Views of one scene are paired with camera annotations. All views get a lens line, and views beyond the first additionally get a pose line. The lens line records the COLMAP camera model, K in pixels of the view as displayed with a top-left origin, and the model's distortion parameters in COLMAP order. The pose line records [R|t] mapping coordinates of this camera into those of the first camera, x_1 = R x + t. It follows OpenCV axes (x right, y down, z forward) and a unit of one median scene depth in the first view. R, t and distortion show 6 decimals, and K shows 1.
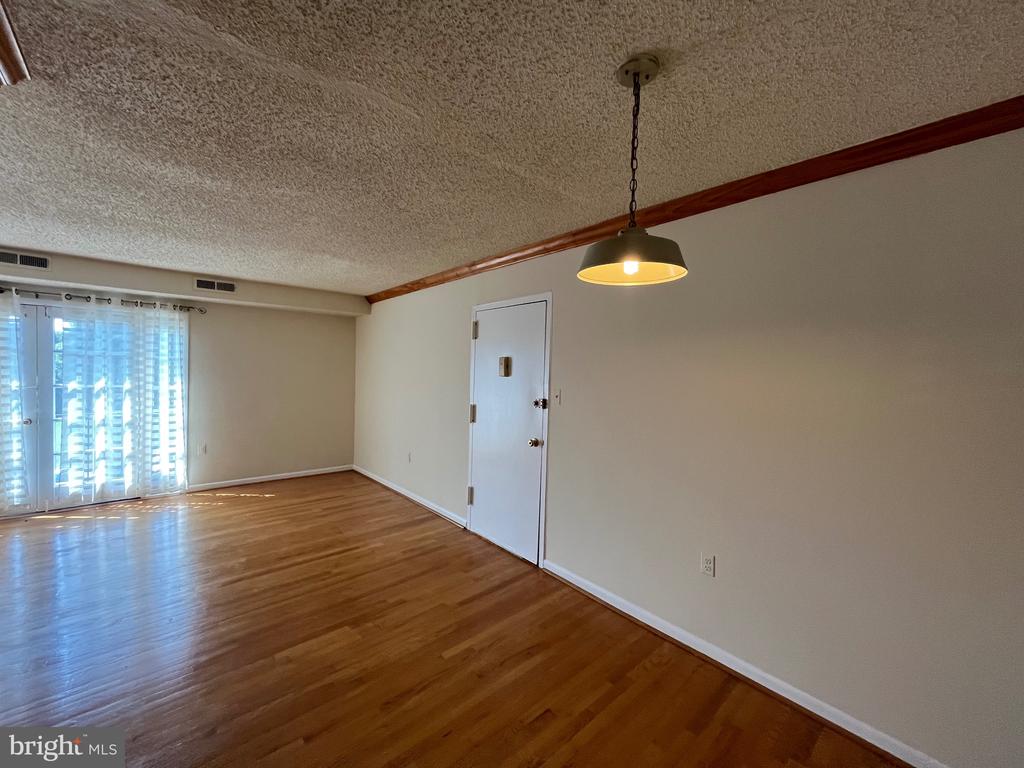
lens RADIAL K [[418.7, 0, 507.8], [0, 418.7, 380.8], [0, 0, 1]] dist [-0.002689, 0.000041]
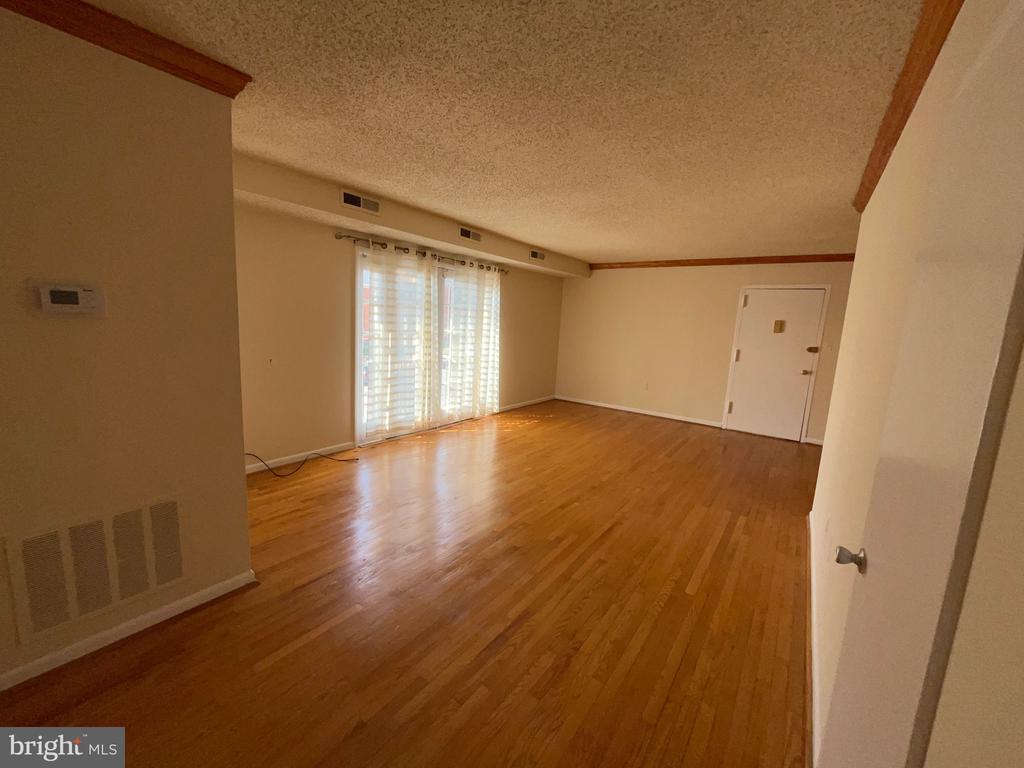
lens RADIAL K [[418.7, 0, 507.8], [0, 418.7, 380.8], [0, 0, 1]] dist [-0.002689, 0.000041]
pose [[0.975160, -0.005932, 0.221423, -1.154876], [-0.022962, 0.991548, 0.127694, -0.007011], [-0.220309, -0.129606, 0.966781, -0.300728]]
